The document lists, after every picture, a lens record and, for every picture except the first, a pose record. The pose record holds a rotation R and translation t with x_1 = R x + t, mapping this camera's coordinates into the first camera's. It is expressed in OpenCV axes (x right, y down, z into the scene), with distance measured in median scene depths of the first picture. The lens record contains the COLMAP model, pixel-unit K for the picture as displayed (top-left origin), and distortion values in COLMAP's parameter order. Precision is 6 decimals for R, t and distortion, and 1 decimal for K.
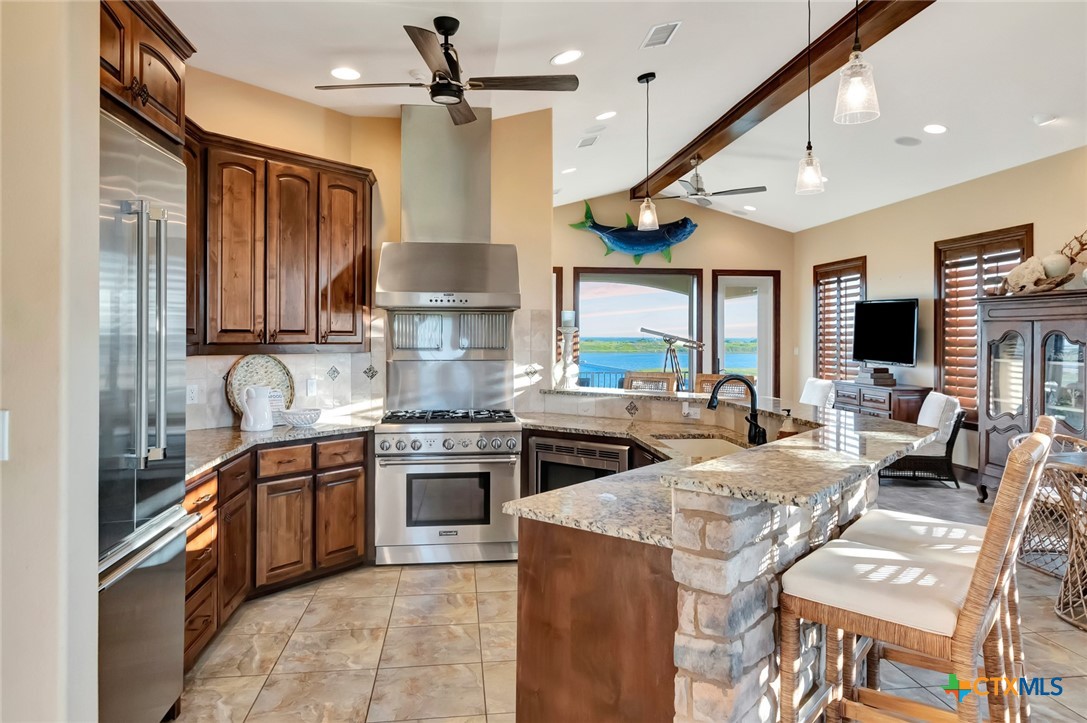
lens RADIAL K [[723.2, 0, 545.5], [0, 723.2, 351.3], [0, 0, 1]] dist [-0.036793, 0.002441]
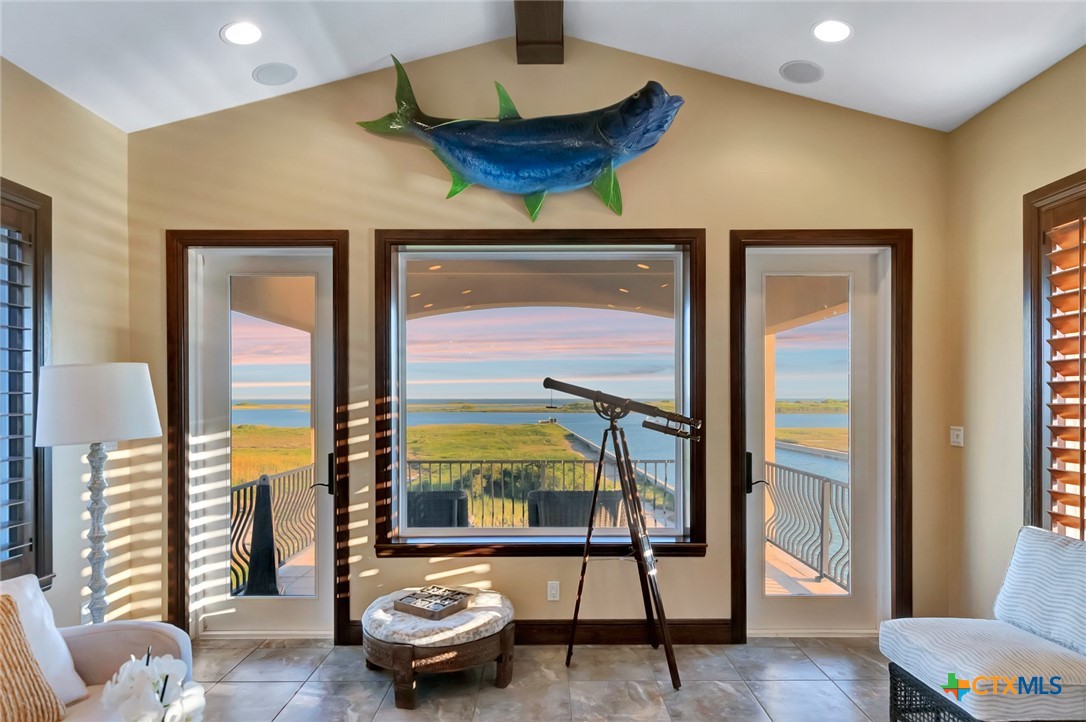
lens RADIAL K [[647.6, 0, 536.6], [0, 647.6, 407.4], [0, 0, 1]] dist [0.008475, 0.000897]
pose [[0.990699, -0.003516, -0.136027, 0.215331], [0.002505, 0.999968, -0.007606, -0.016425], [0.136050, 0.007195, 0.990676, 0.782655]]
